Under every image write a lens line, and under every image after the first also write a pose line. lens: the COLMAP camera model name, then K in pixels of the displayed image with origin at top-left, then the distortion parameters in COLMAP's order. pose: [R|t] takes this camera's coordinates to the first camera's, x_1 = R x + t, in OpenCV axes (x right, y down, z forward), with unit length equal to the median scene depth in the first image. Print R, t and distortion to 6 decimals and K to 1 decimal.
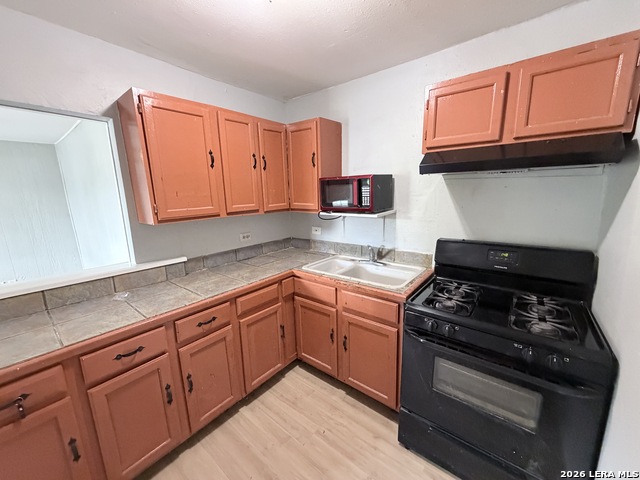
lens RADIAL K [[255.8, 0, 317.3], [0, 255.8, 240.3], [0, 0, 1]] dist [0.000890, -0.000073]
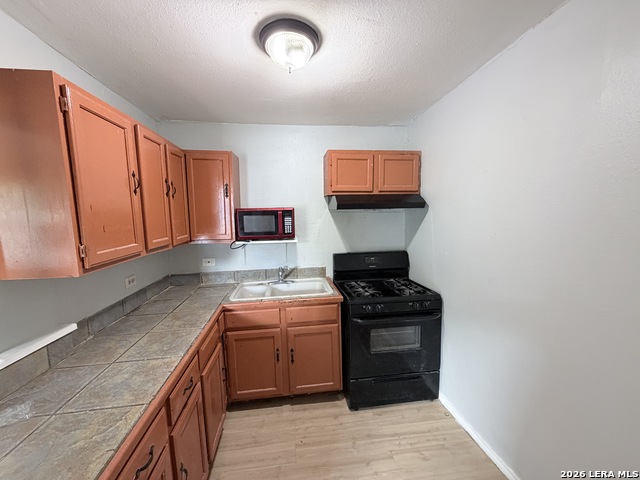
lens RADIAL K [[255.8, 0, 317.3], [0, 255.8, 240.3], [0, 0, 1]] dist [0.000890, -0.000073]
pose [[0.690933, -0.066393, 0.719864, -0.558798], [0.138628, 0.989462, -0.041798, -0.032684], [-0.709503, 0.128673, 0.692856, 0.081625]]
